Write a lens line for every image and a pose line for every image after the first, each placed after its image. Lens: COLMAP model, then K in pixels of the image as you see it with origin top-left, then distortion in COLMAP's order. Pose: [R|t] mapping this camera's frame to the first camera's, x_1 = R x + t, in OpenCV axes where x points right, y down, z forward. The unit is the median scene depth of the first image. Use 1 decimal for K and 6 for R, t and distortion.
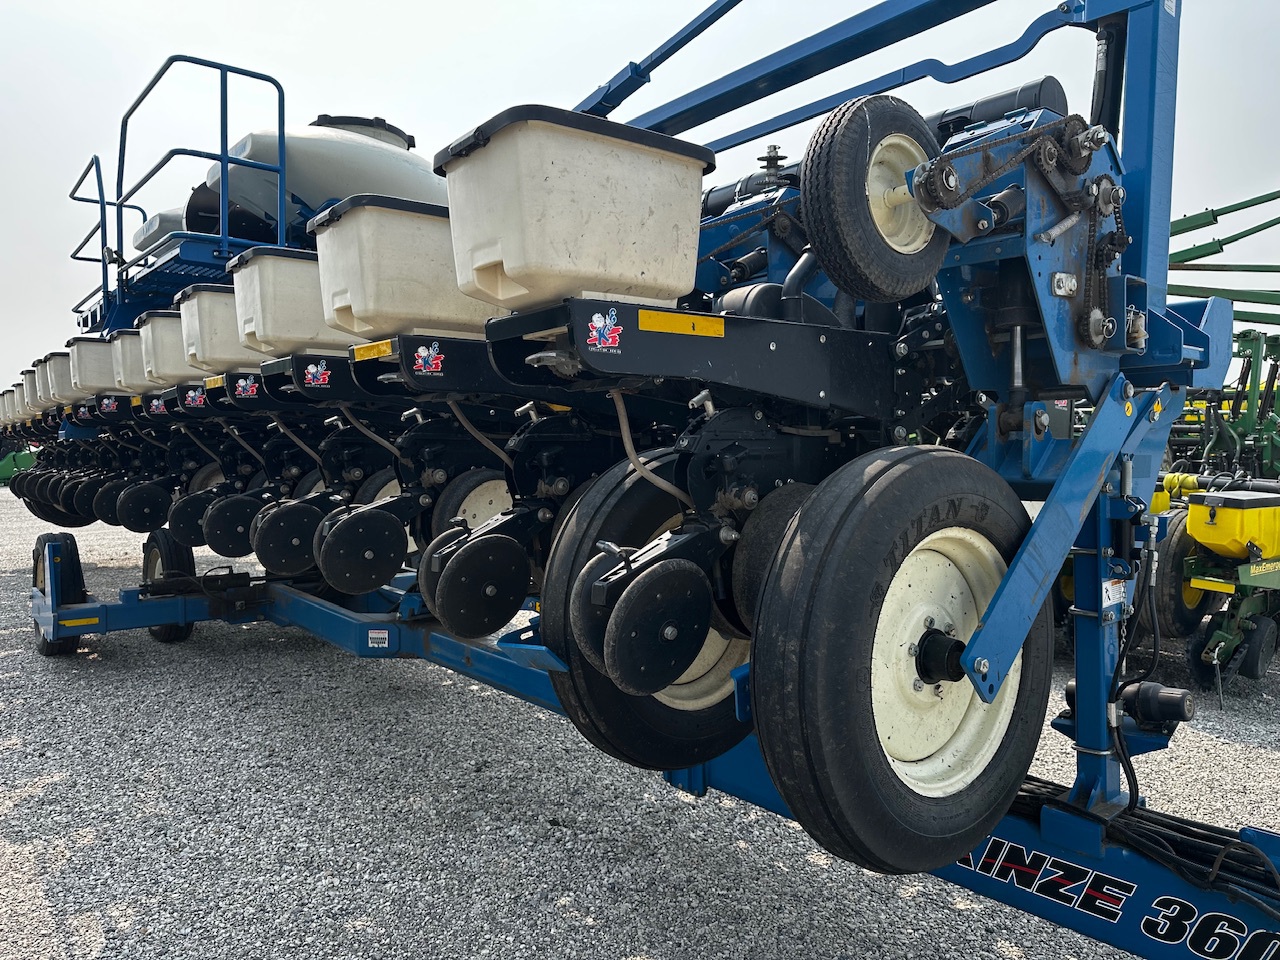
lens RADIAL K [[910.1, 0, 644.7], [0, 910.1, 468.3], [0, 0, 1]] dist [0.070999, -0.089389]
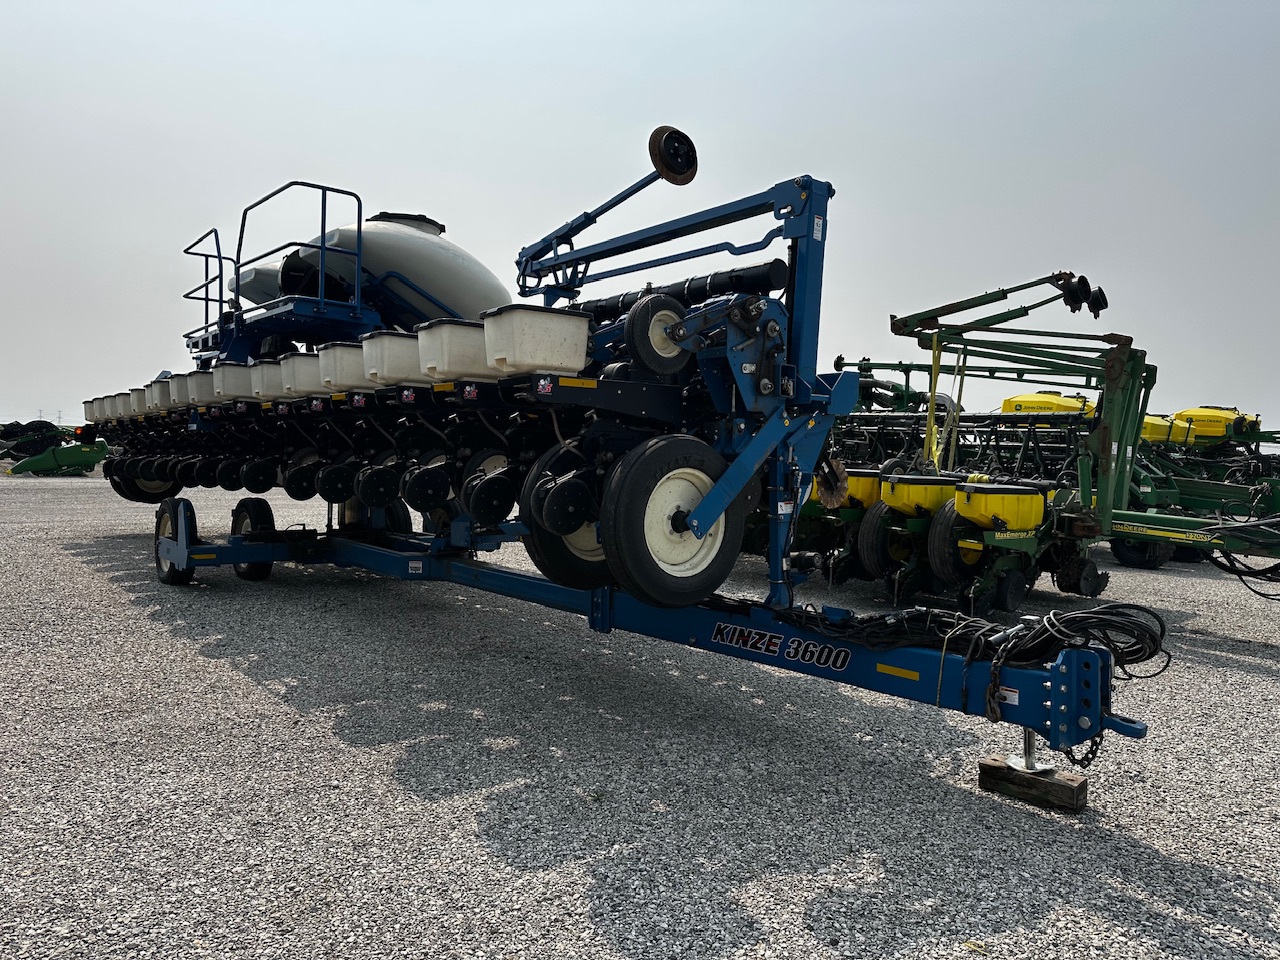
lens RADIAL K [[906.7, 0, 641.5], [0, 906.7, 472.9], [0, 0, 1]] dist [0.090660, -0.126234]
pose [[0.999706, 0.024111, 0.002605, 0.162868], [-0.024088, 0.999674, -0.008458, 0.078713], [-0.002808, 0.008393, 0.999961, -1.119442]]
